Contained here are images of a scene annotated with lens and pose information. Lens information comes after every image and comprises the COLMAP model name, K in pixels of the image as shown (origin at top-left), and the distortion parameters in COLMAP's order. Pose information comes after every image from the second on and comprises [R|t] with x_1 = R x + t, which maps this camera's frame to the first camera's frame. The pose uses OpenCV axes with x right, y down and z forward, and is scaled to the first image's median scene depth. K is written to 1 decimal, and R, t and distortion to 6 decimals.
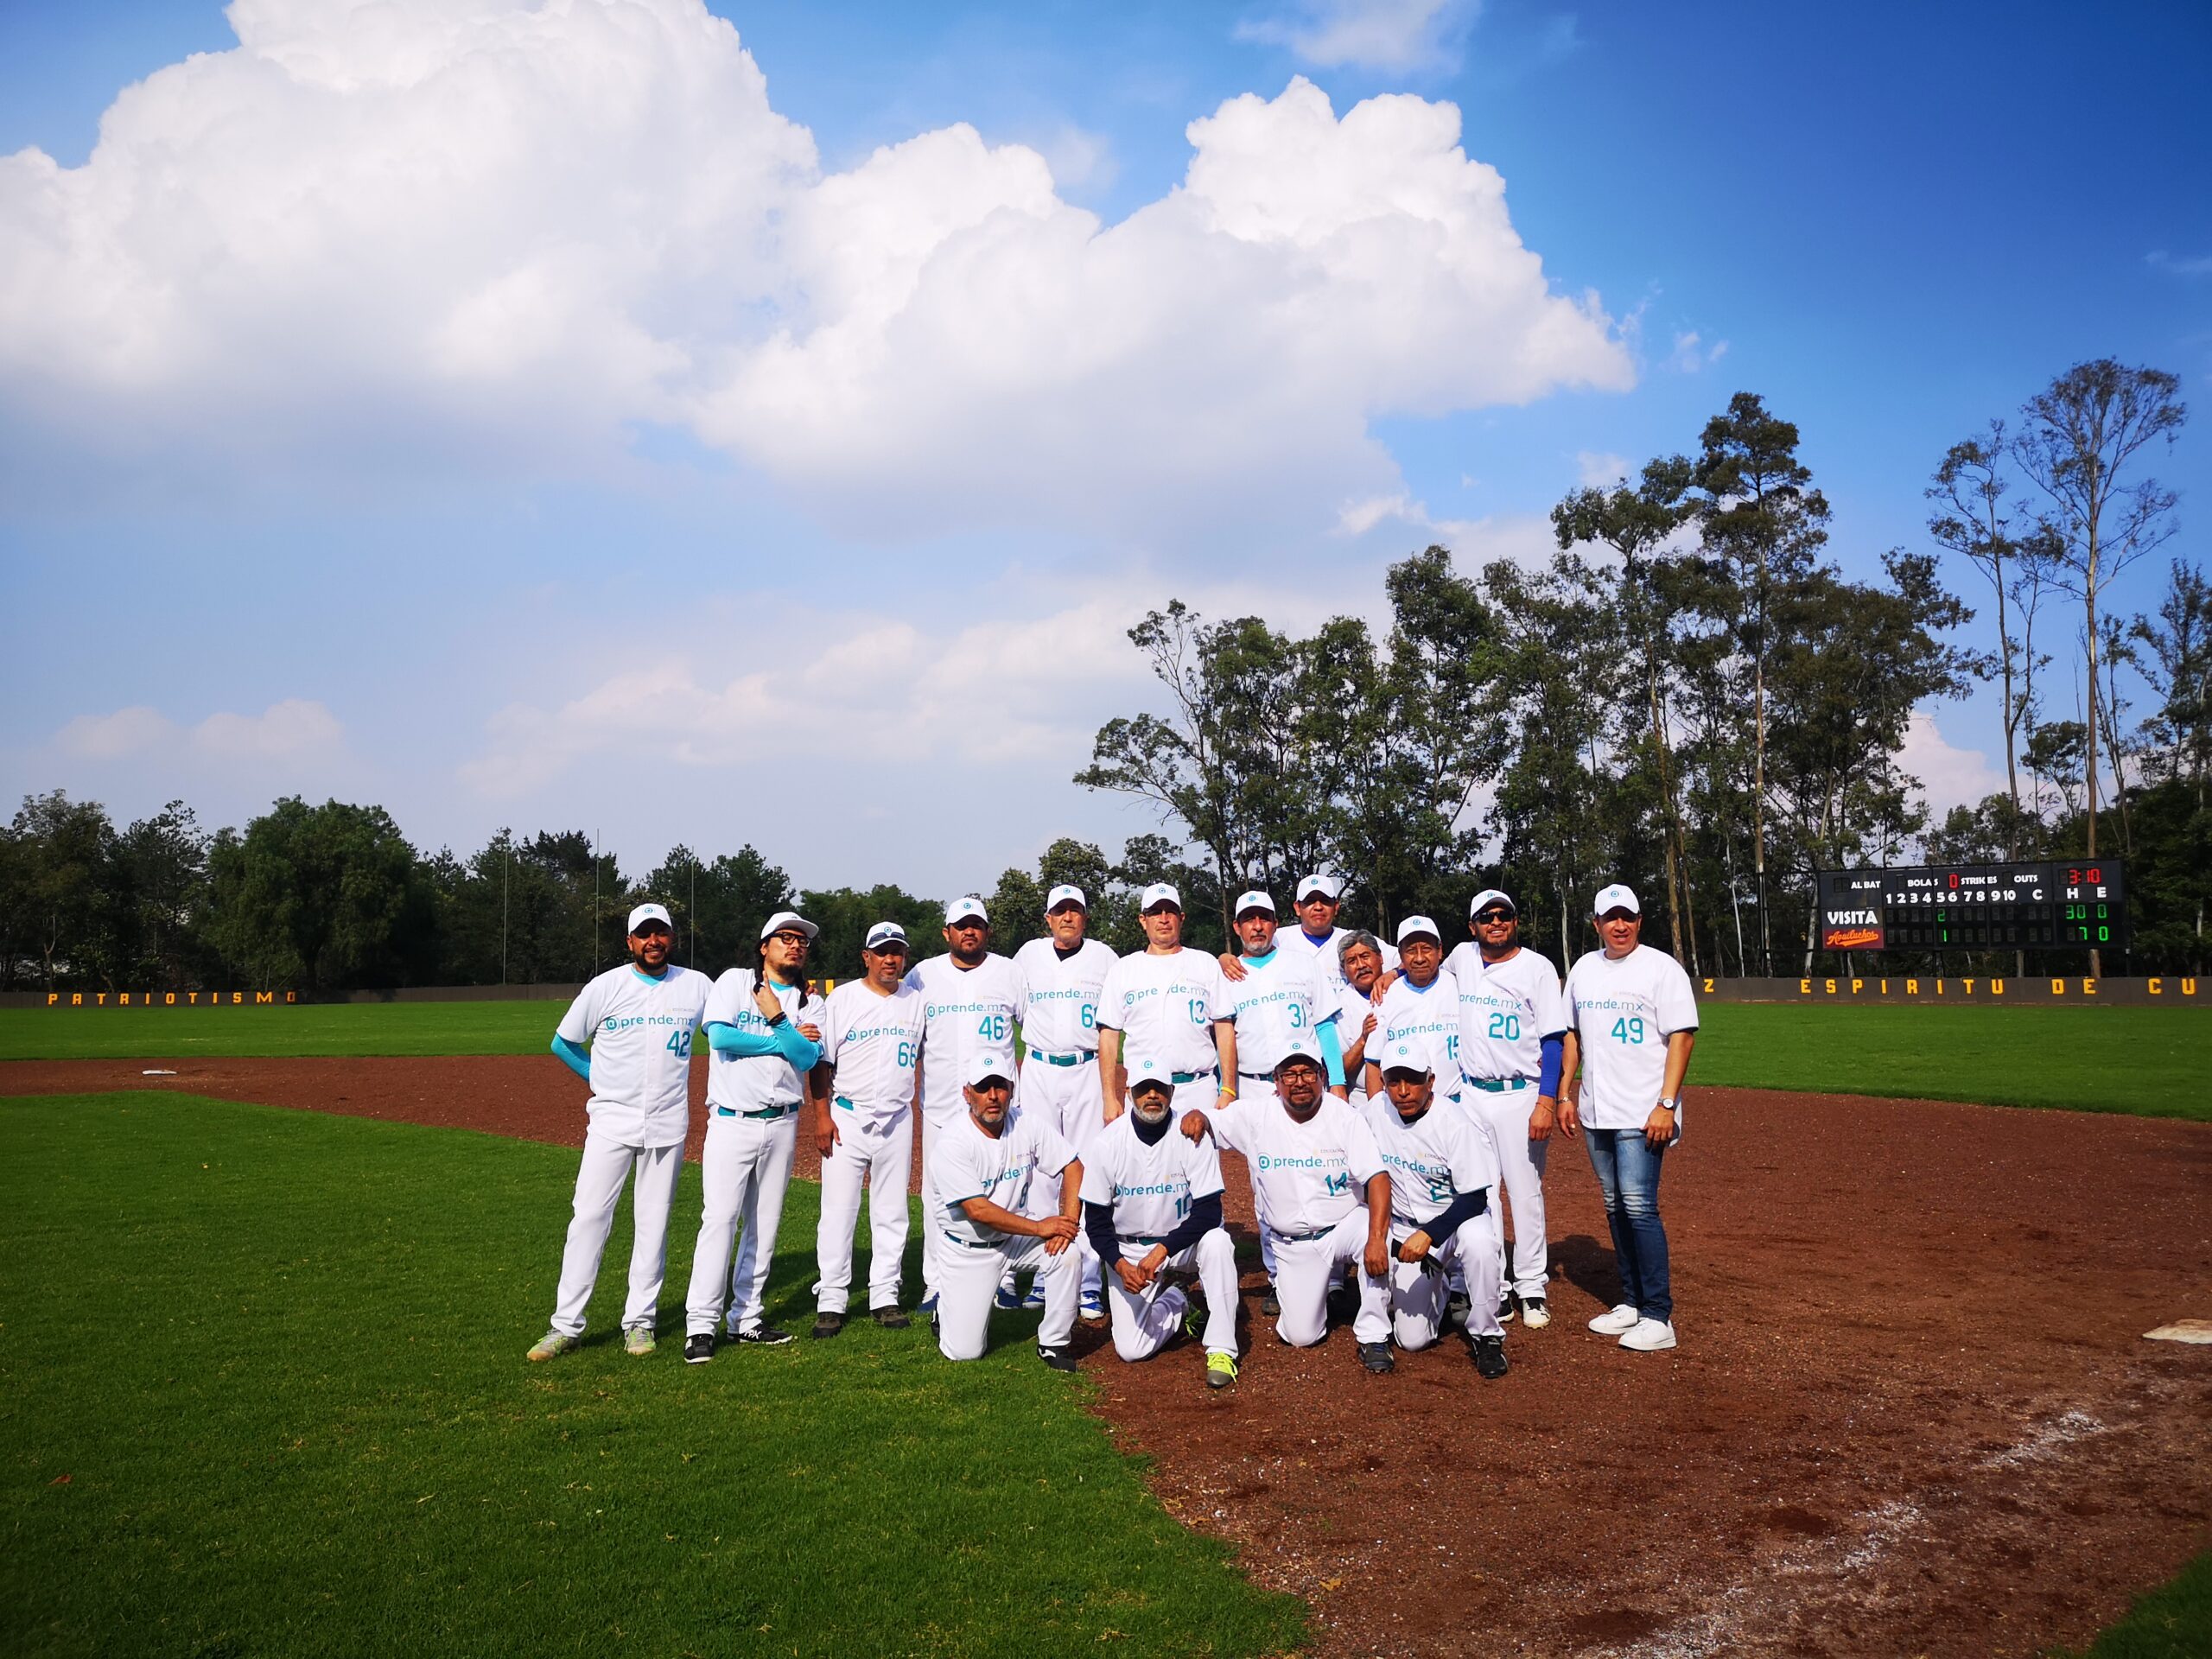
lens RADIAL K [[1683.8, 0, 1089.4], [0, 1683.8, 831.5], [0, 0, 1]] dist [0.074980, -0.074351]
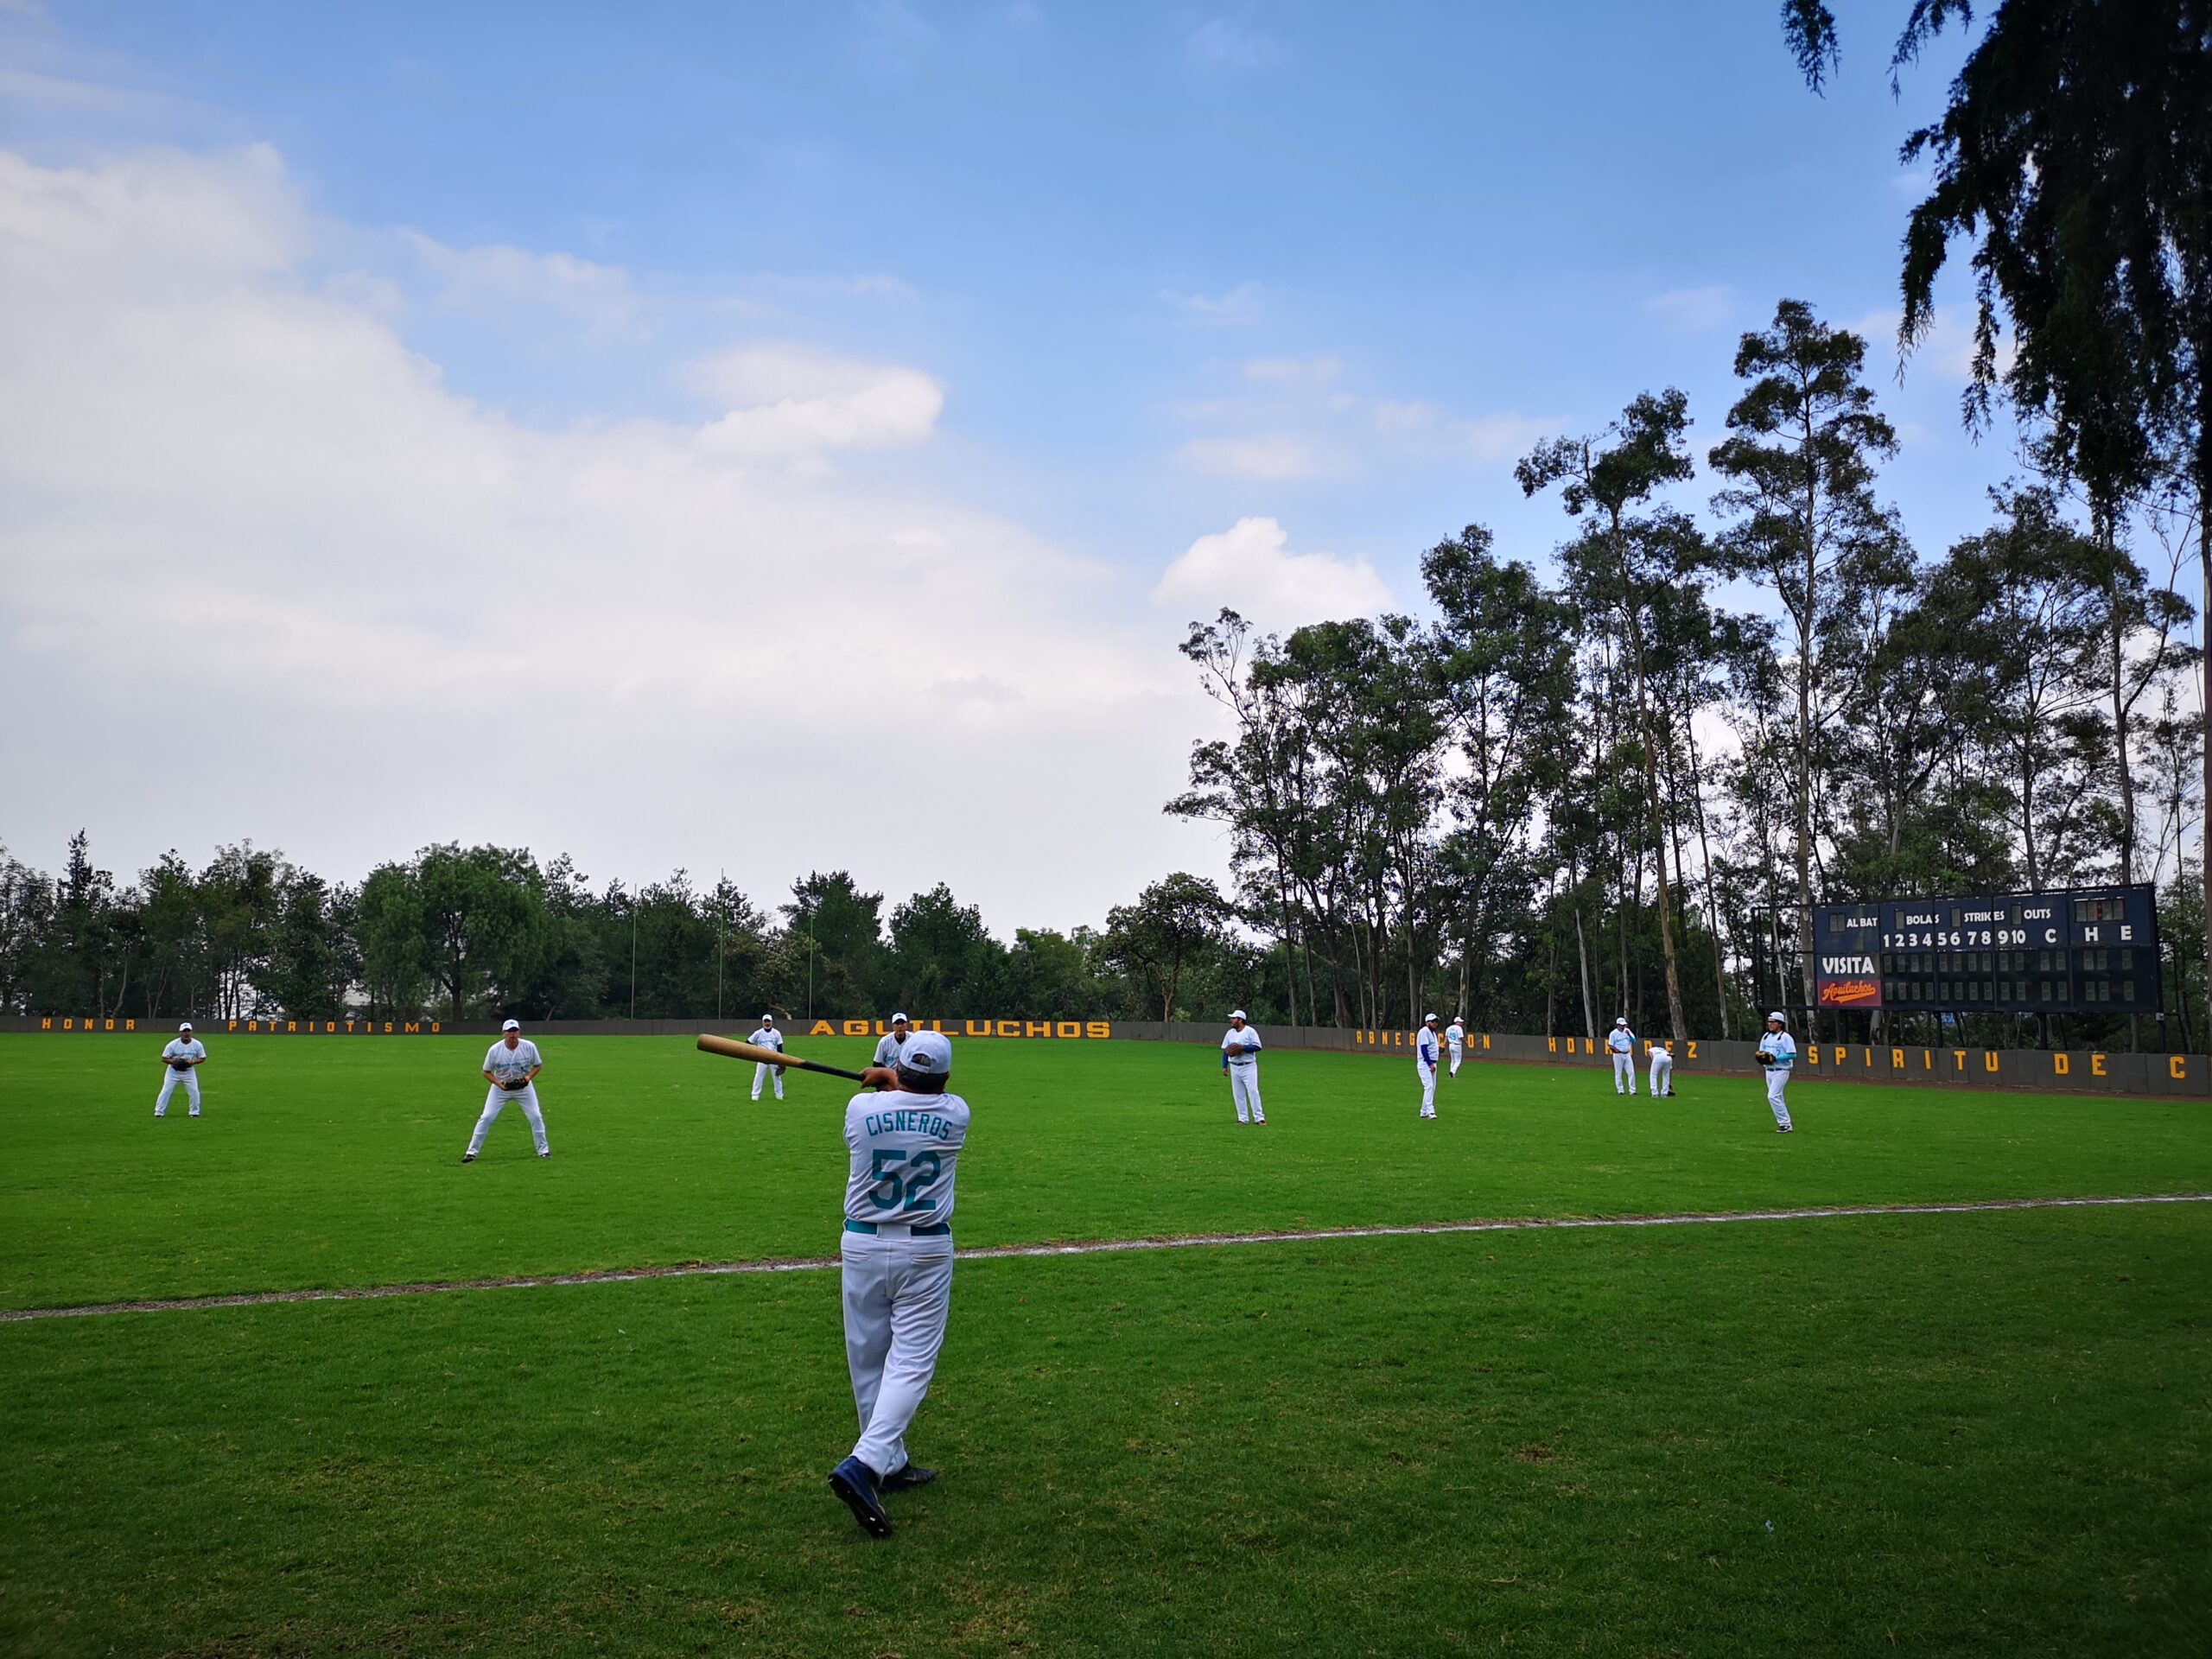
lens RADIAL K [[1676.9, 0, 1099.9], [0, 1676.9, 839.4], [0, 0, 1]] dist [0.073778, -0.067619]
pose [[0.941751, -0.018304, -0.335814, 0.370988], [0.012699, 0.999741, -0.018878, 0.003991], [0.336072, 0.013514, 0.941739, 0.163274]]
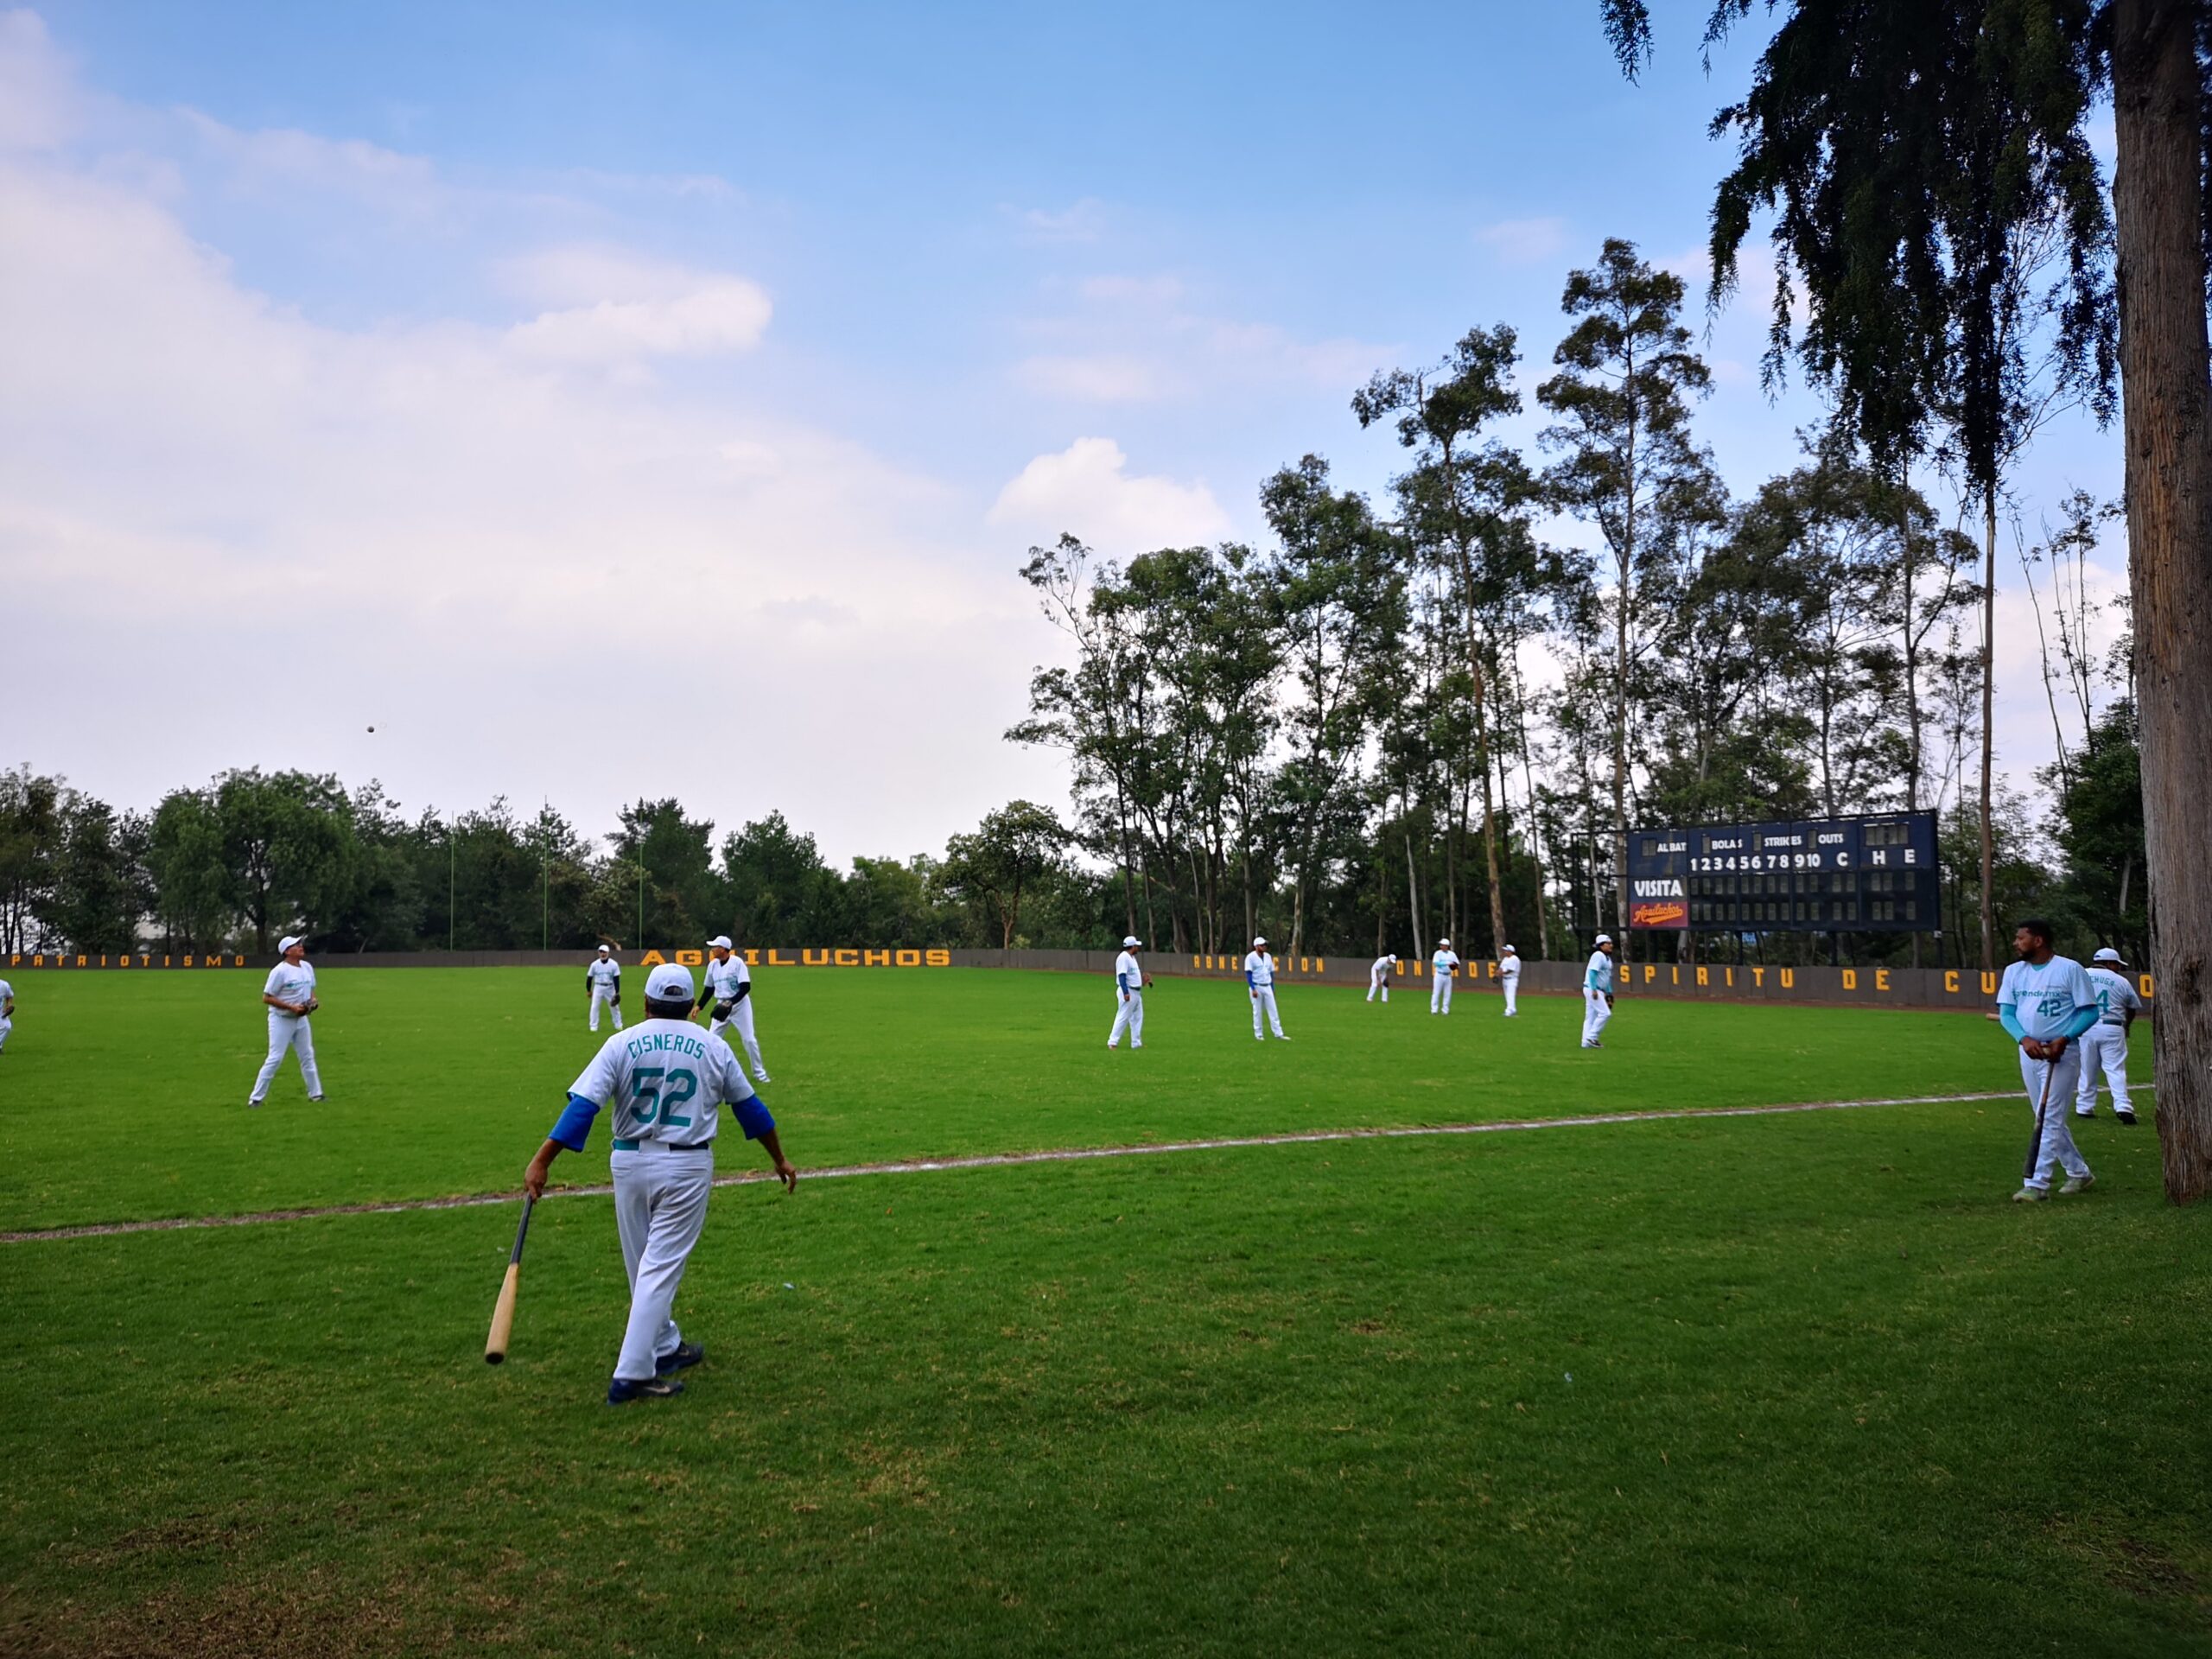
lens RADIAL K [[1692.1, 0, 1100.7], [0, 1692.1, 835.2], [0, 0, 1]] dist [0.070244, -0.073861]
pose [[0.969843, -0.006567, -0.243641, 0.371333], [0.012642, 0.999647, 0.023377, 0.003485], [0.243402, -0.025752, 0.969584, 0.155563]]
